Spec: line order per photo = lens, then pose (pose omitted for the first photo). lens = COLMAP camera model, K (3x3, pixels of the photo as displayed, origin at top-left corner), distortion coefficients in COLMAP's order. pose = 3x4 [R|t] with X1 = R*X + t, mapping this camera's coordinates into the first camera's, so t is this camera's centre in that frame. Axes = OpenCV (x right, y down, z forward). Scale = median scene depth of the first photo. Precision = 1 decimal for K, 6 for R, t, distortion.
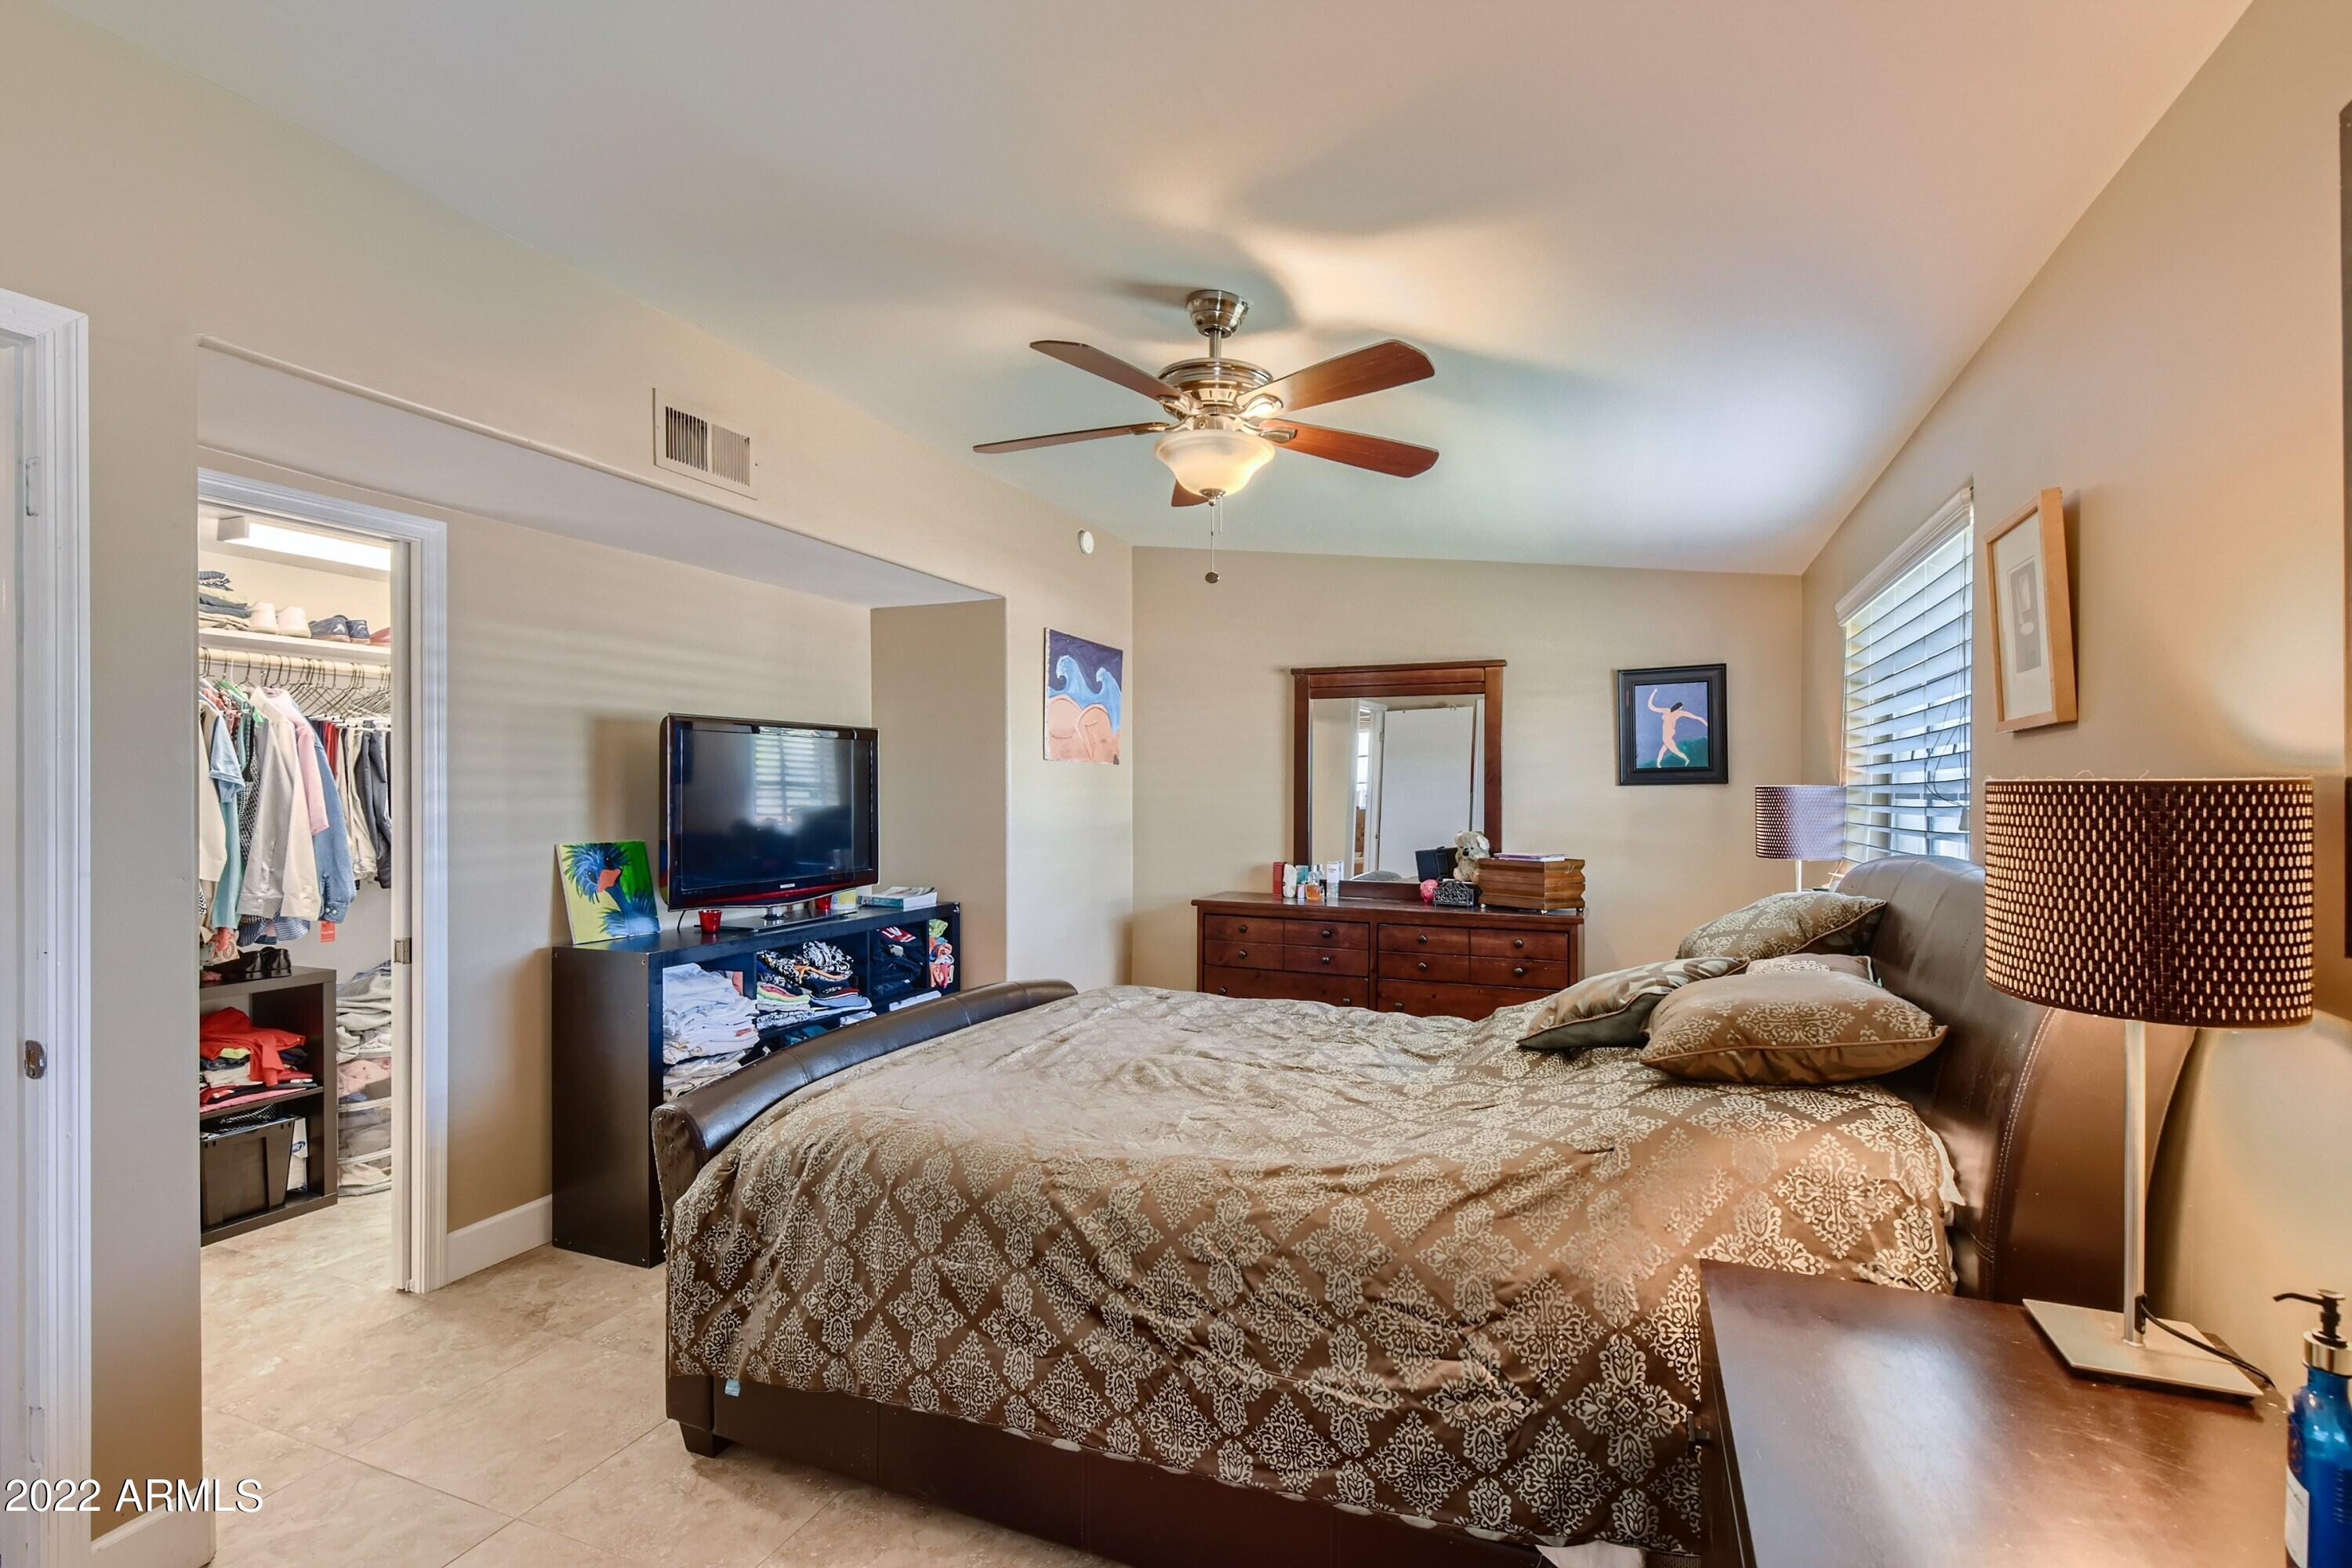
lens RADIAL K [[1064.5, 0, 1189.3], [0, 1064.5, 795.0], [0, 0, 1]] dist [0.027272, 0.000968]
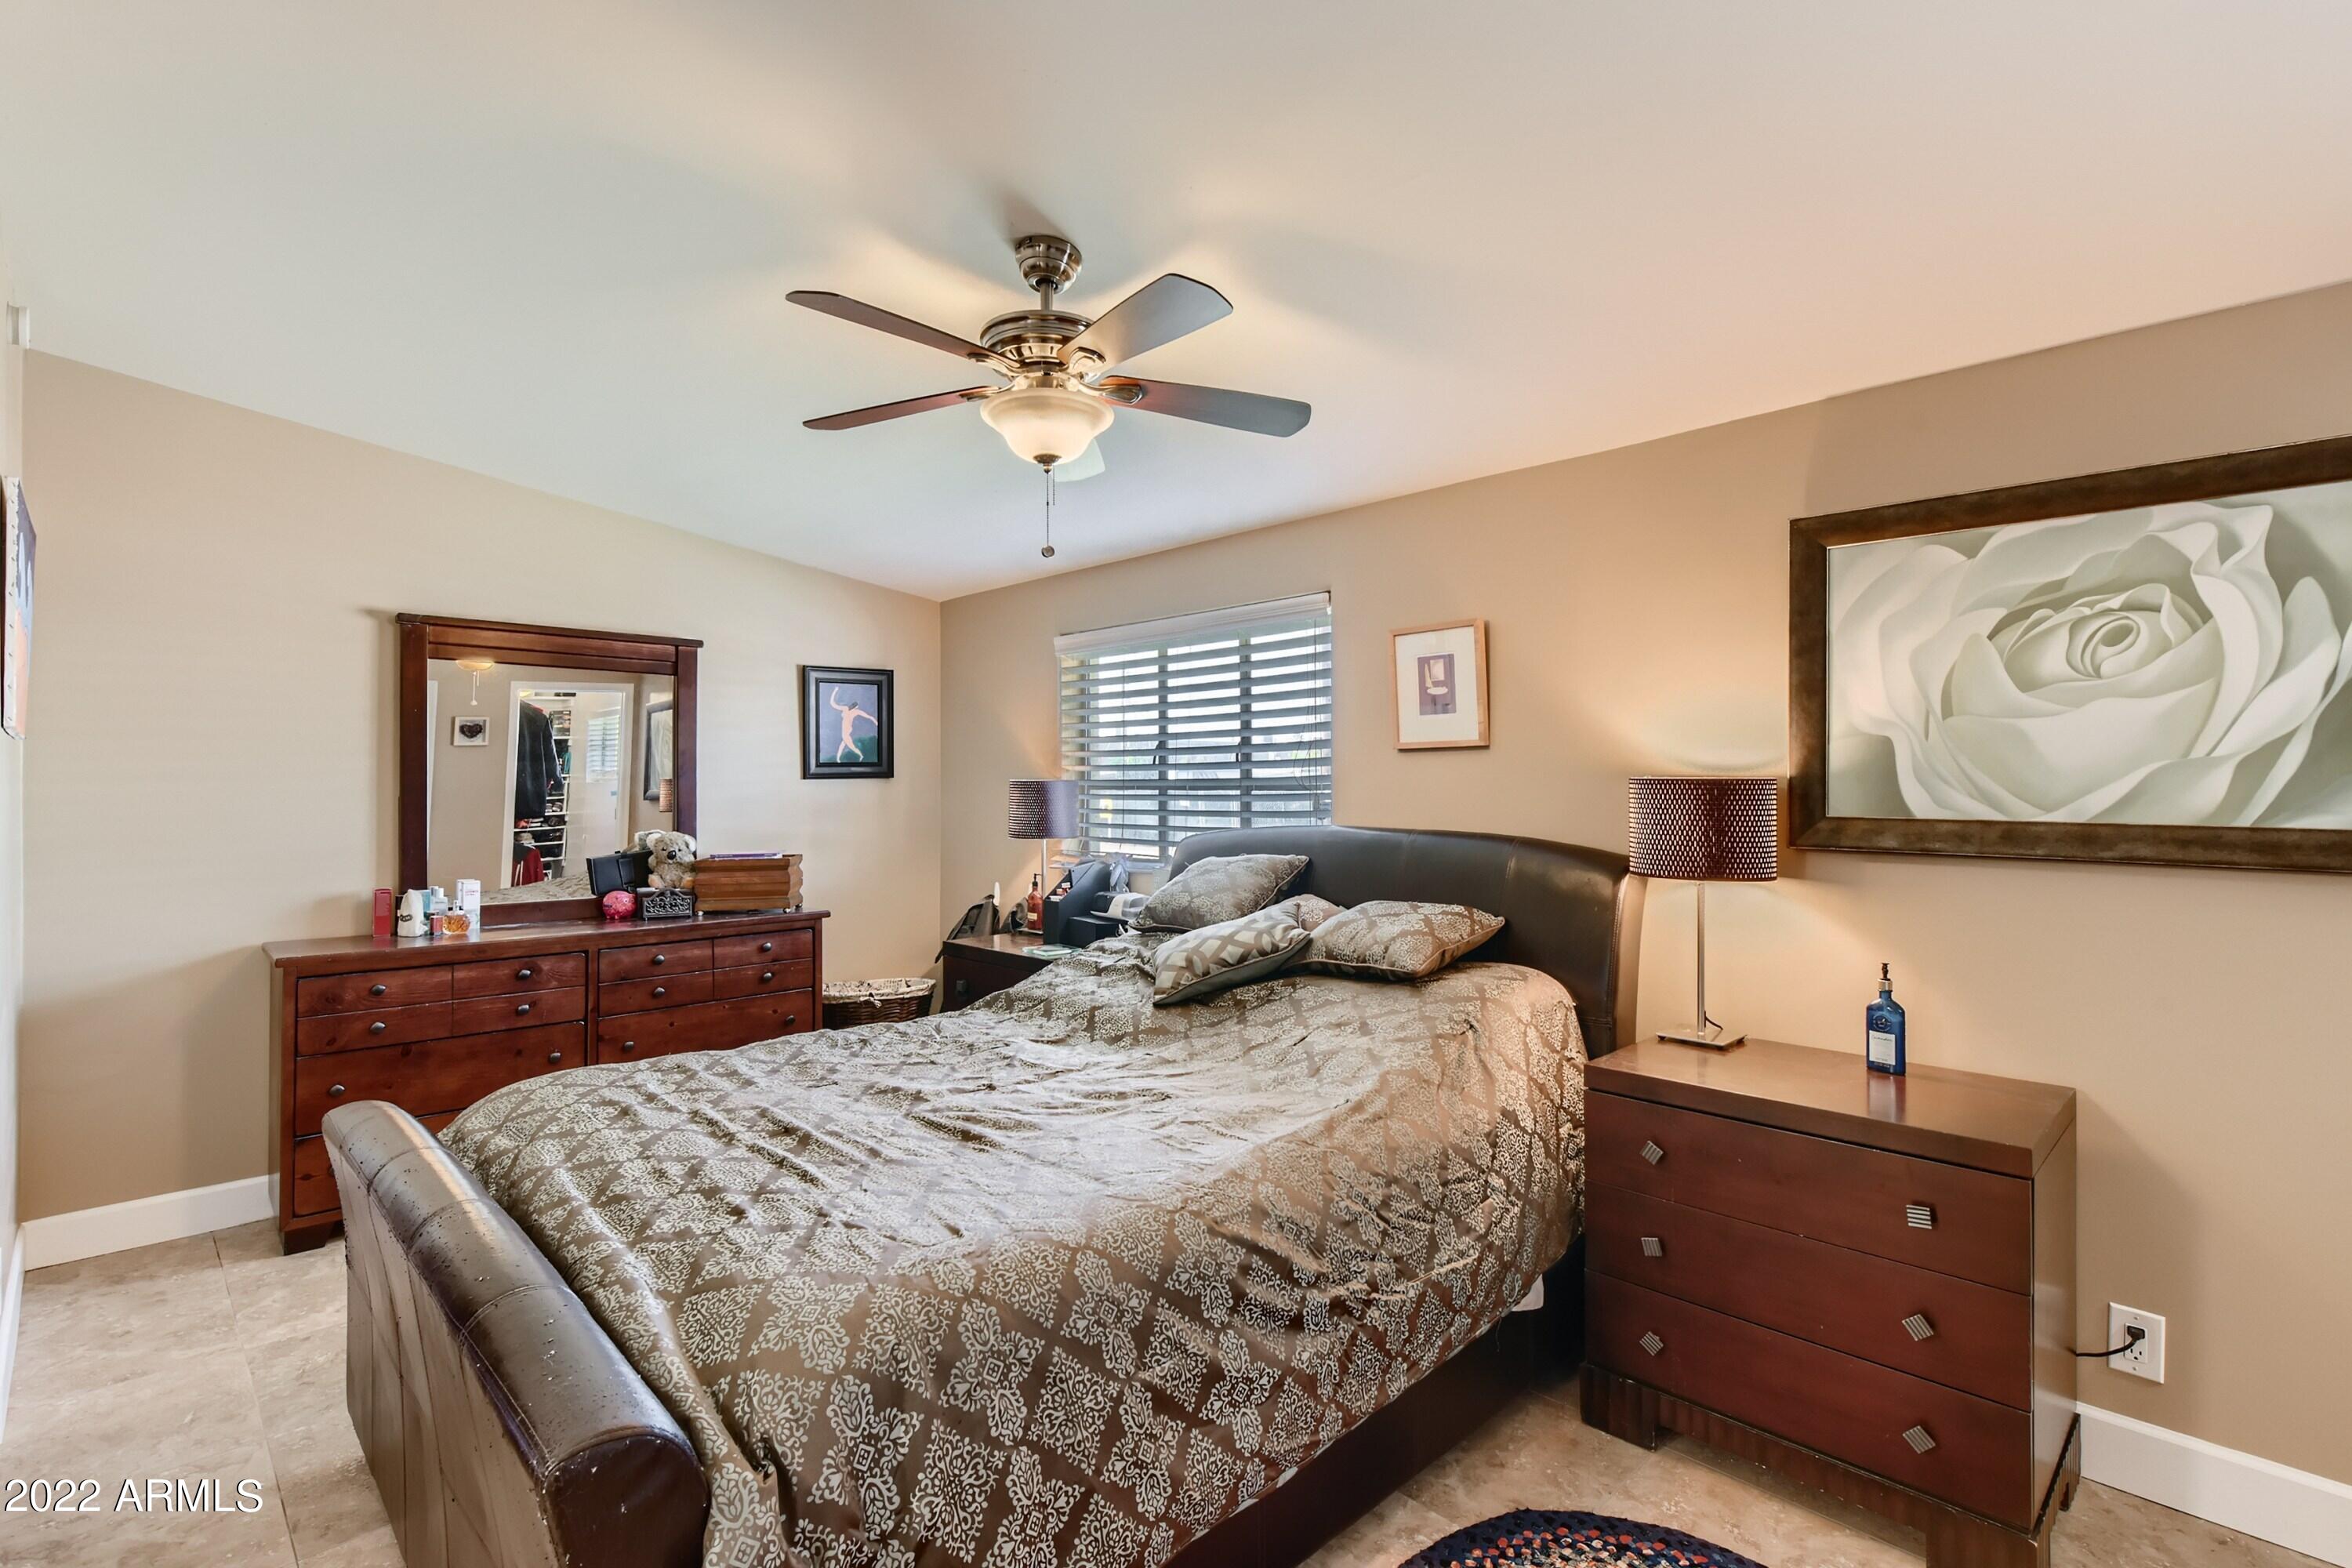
lens RADIAL K [[1064.5, 0, 1188.0], [0, 1064.5, 777.1], [0, 0, 1]] dist [0.027272, 0.000968]
pose [[0.416500, 0.002269, 0.909133, -0.816958], [0.007203, 0.999957, -0.005795, -0.005547], [-0.909107, 0.008962, 0.416465, 0.546026]]
